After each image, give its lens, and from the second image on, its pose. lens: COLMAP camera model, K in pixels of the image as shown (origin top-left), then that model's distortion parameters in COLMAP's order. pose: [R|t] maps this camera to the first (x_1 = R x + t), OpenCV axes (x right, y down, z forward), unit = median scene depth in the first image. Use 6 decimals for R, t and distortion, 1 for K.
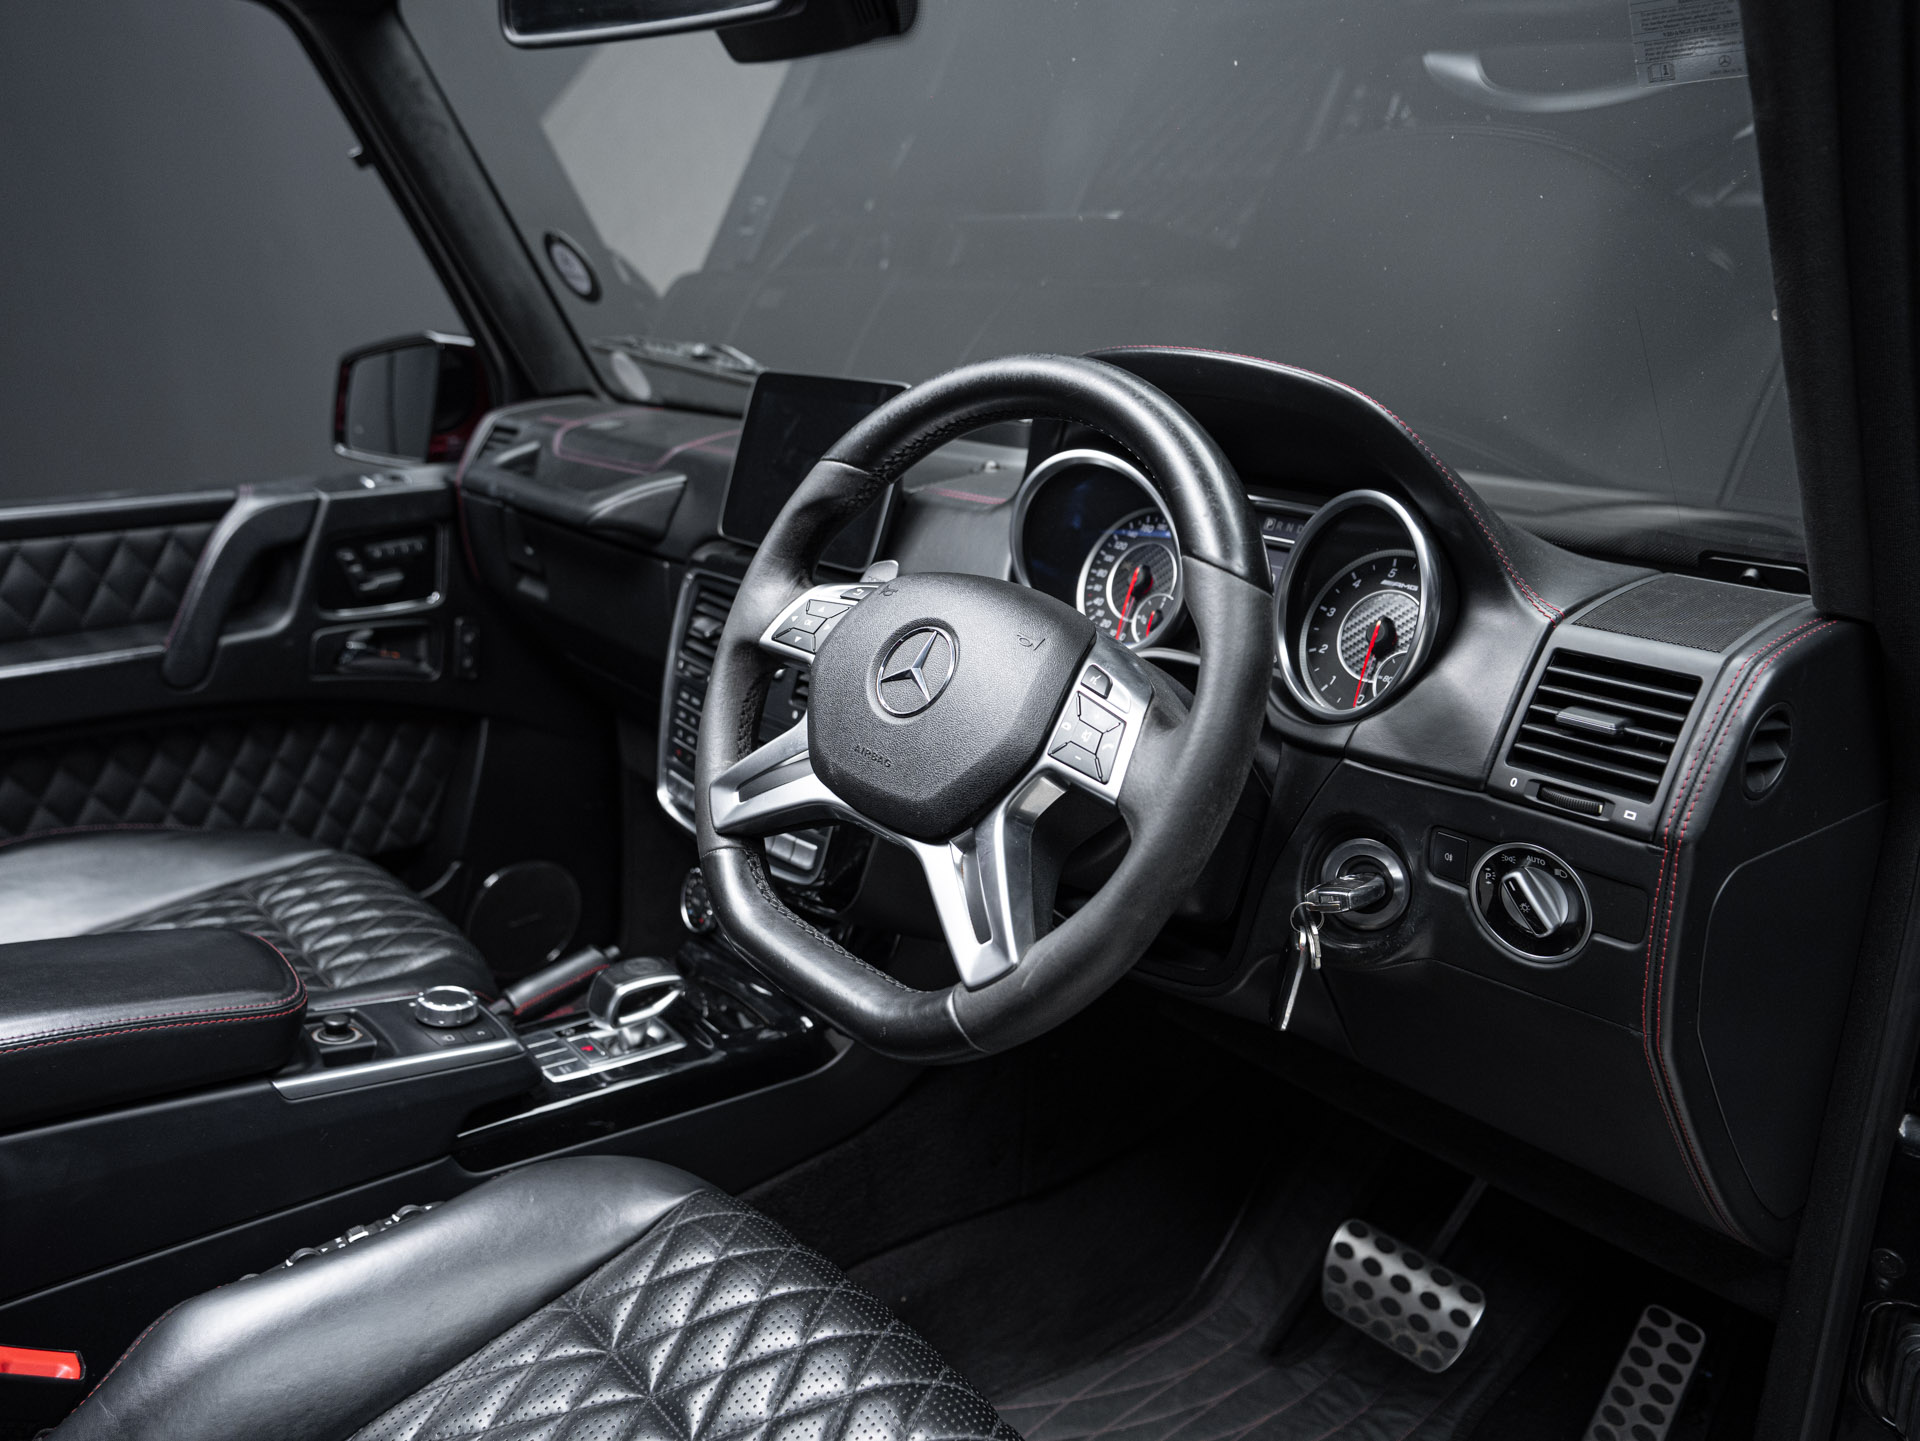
lens RADIAL K [[1438.7, 0, 951.1], [0, 1438.7, 719.0], [0, 0, 1]] dist [-0.024409, 0.067436]
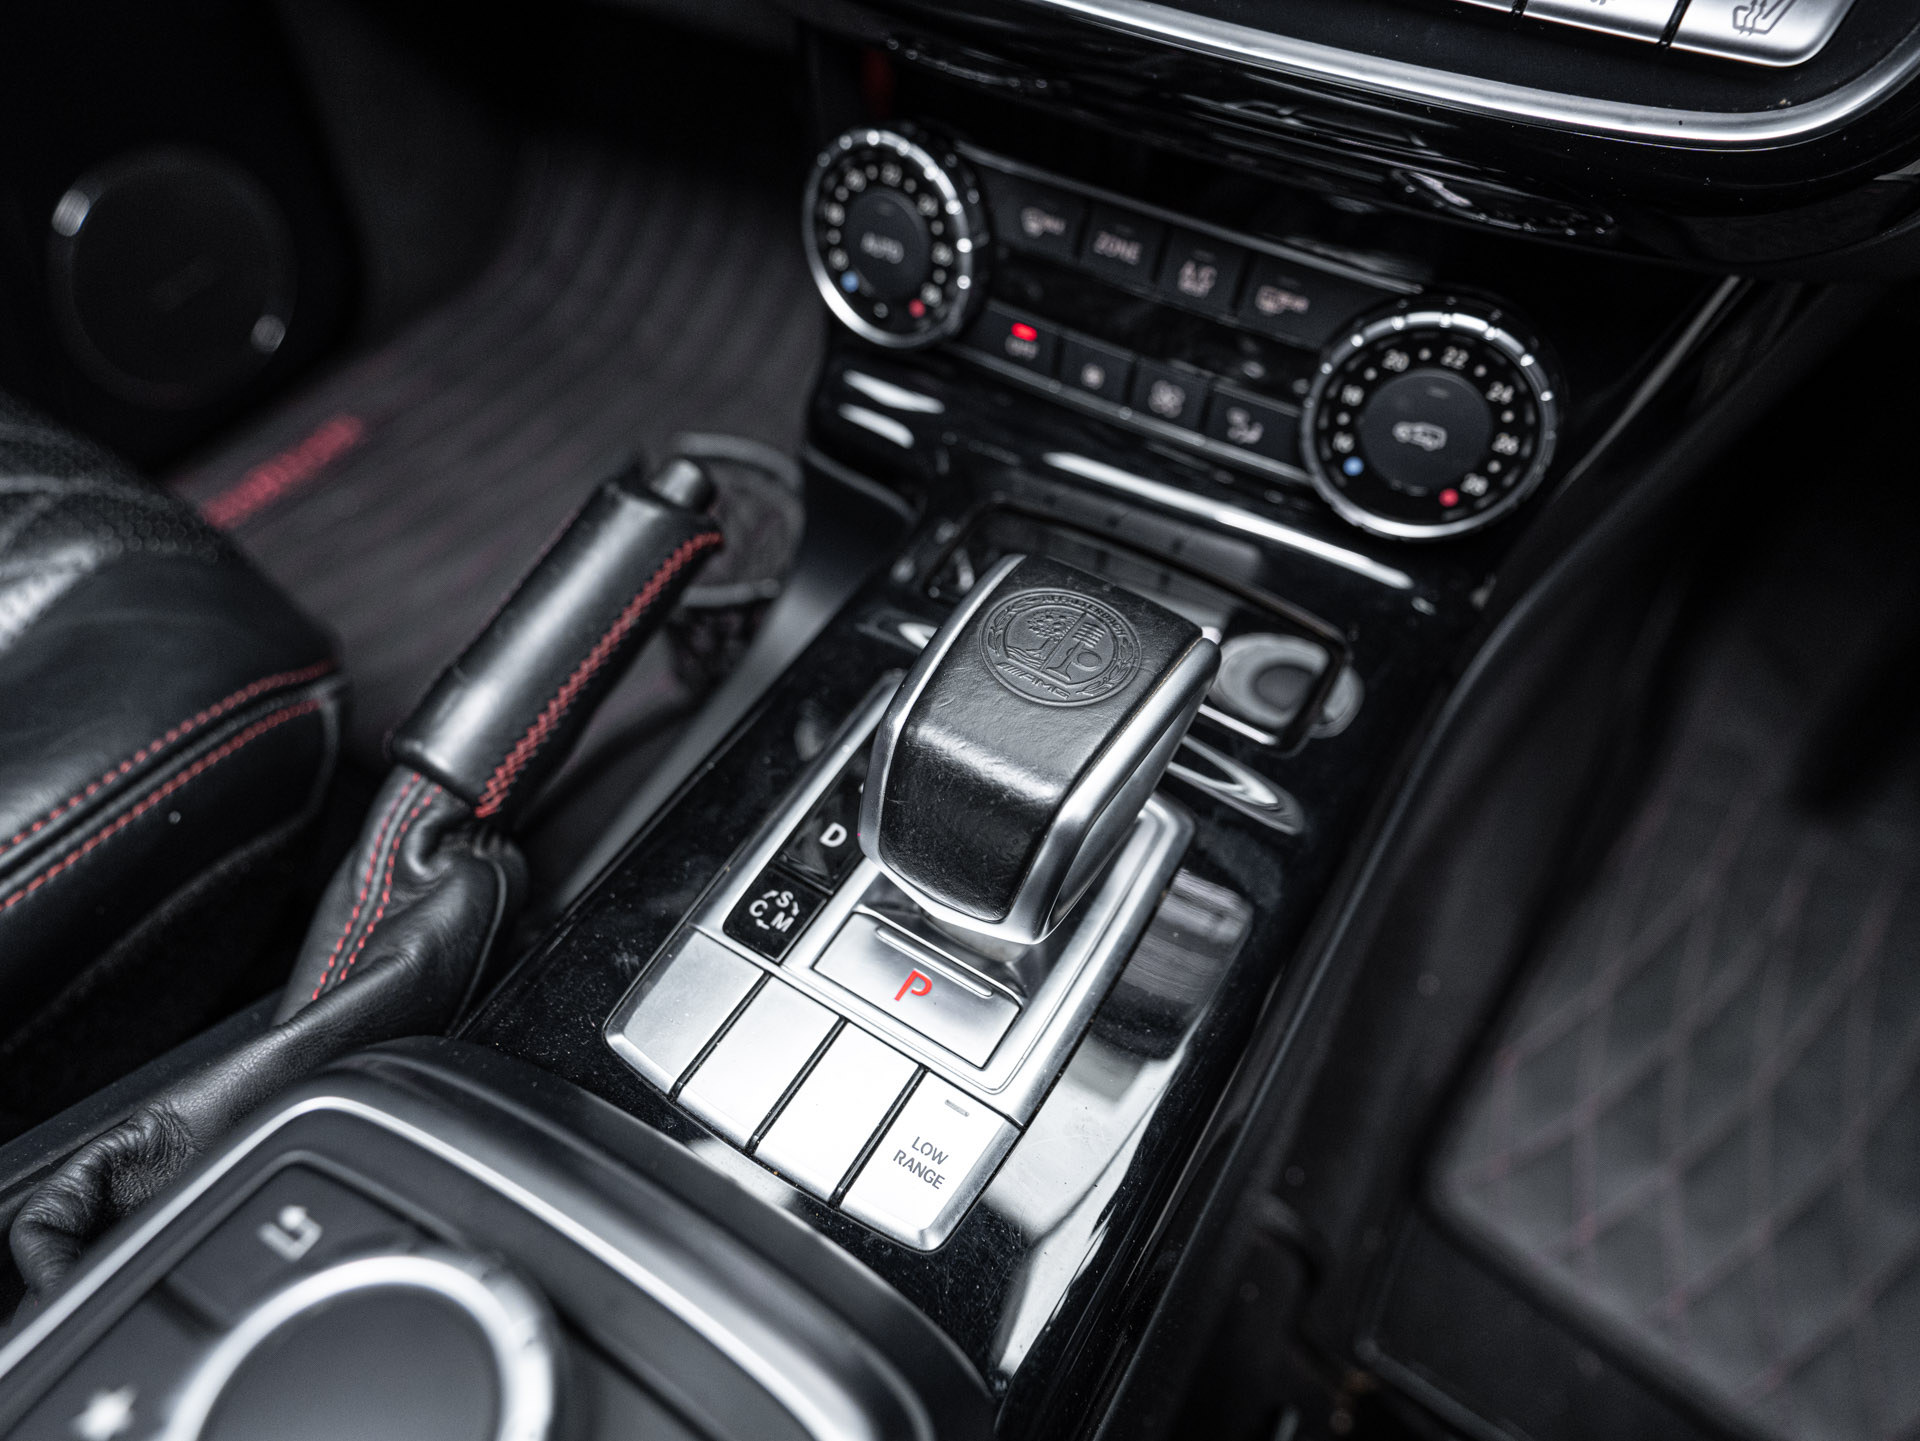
lens RADIAL K [[1209.7, 0, 956.7], [0, 1209.7, 720.2], [0, 0, 1]] dist [-0.054677, 0.053037]
pose [[0.947186, -0.259976, 0.187753, -0.190398], [0.101128, 0.797751, 0.594447, 0.046420], [-0.304322, -0.544065, 0.781909, 0.601742]]
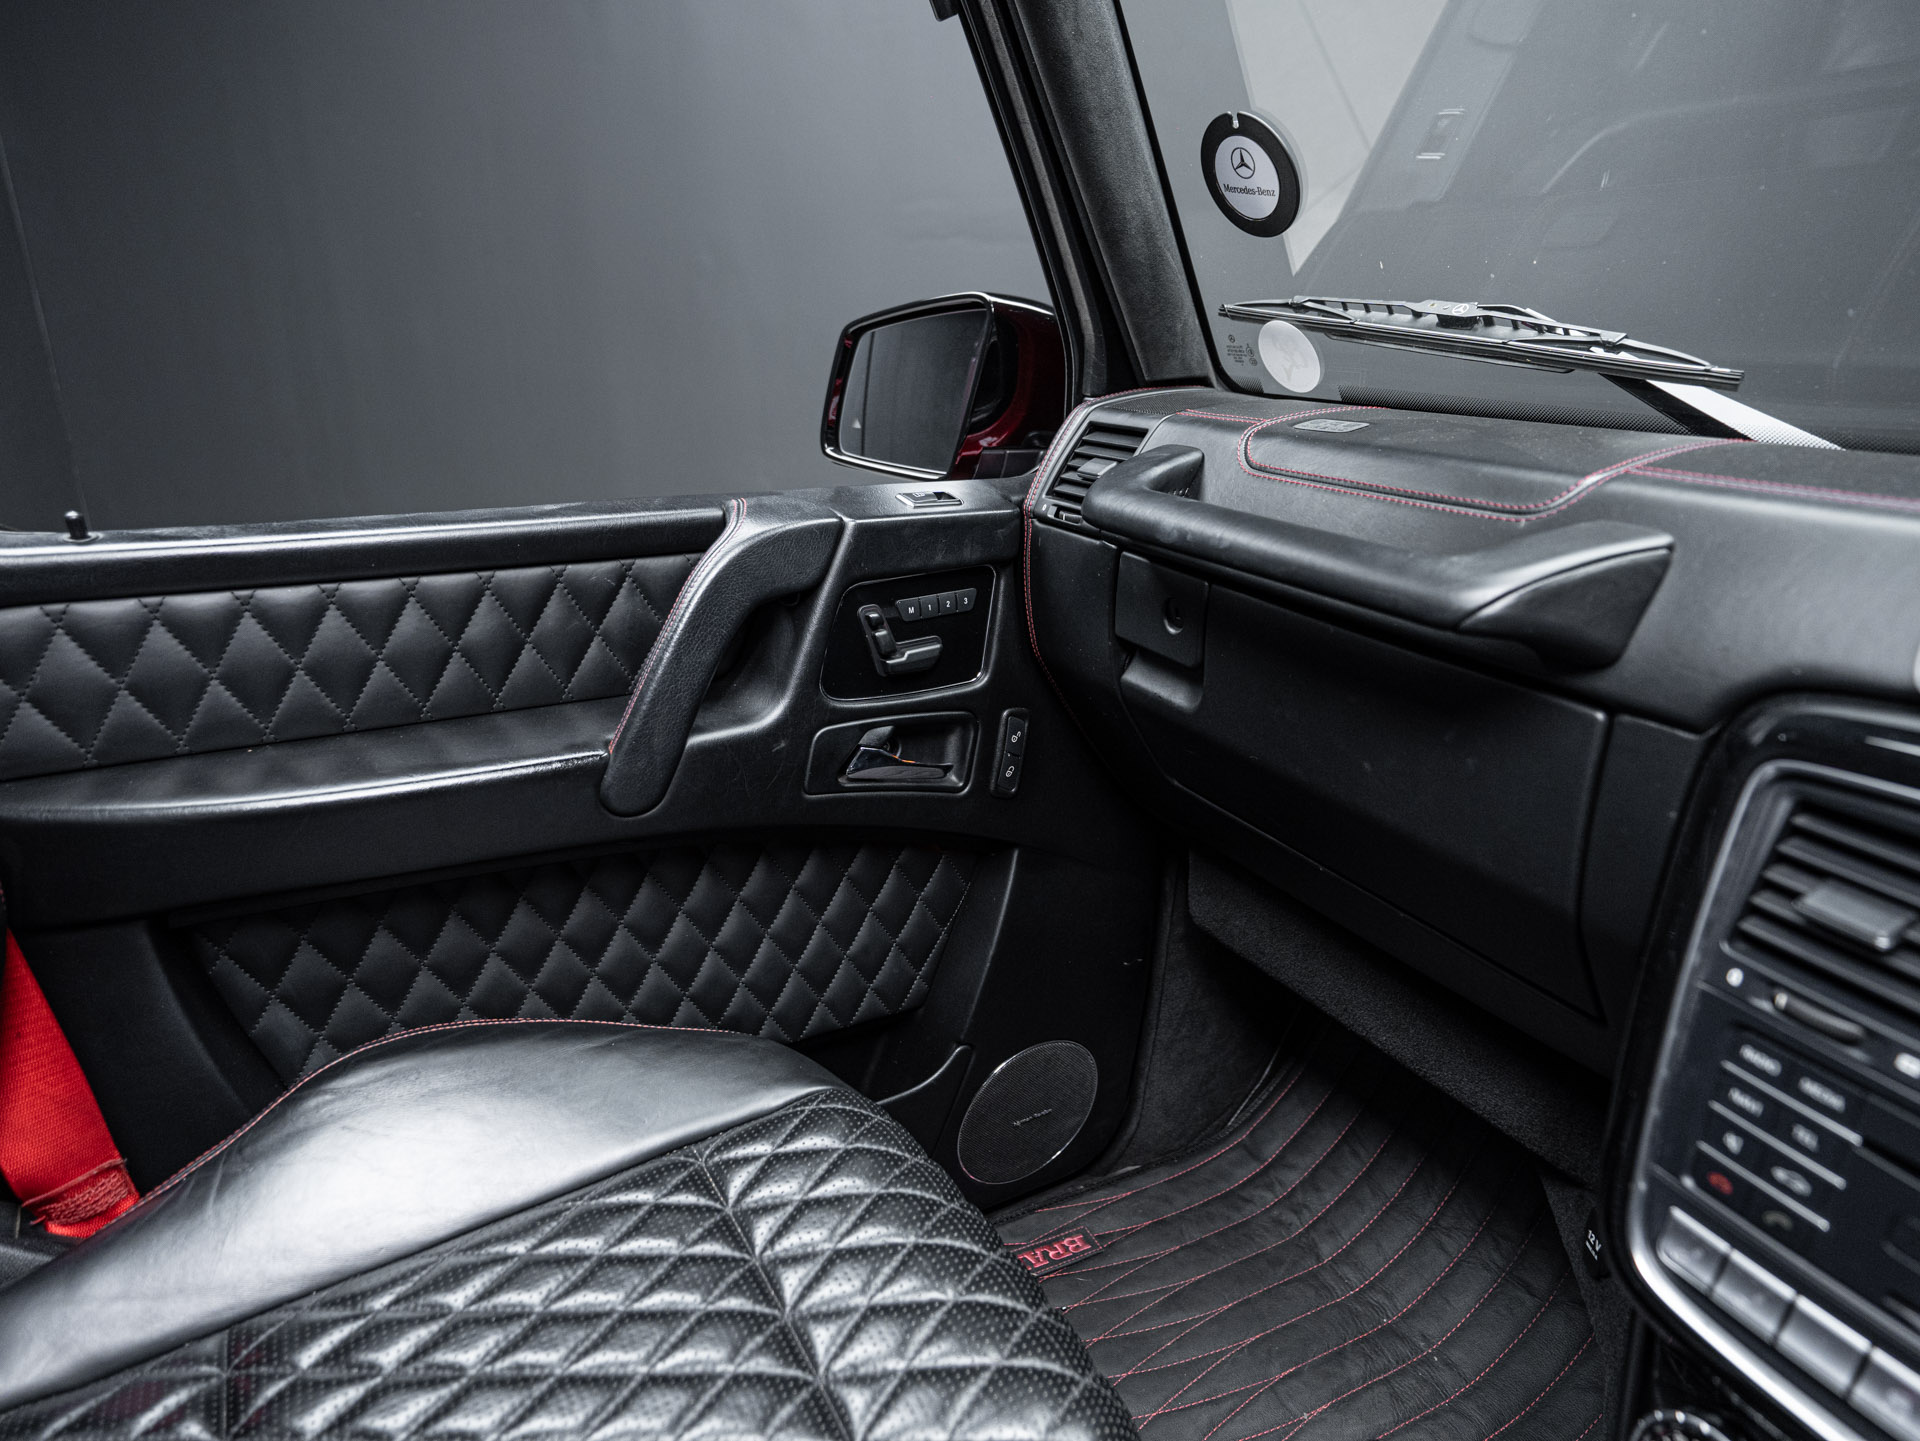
lens RADIAL K [[1209.7, 0, 956.7], [0, 1209.7, 720.2], [0, 0, 1]] dist [-0.054677, 0.053037]
pose [[0.979193, 0.080780, -0.186163, -0.282560], [-0.077552, 0.996686, 0.024569, -0.083646], [0.187530, -0.009620, 0.982212, 0.478631]]
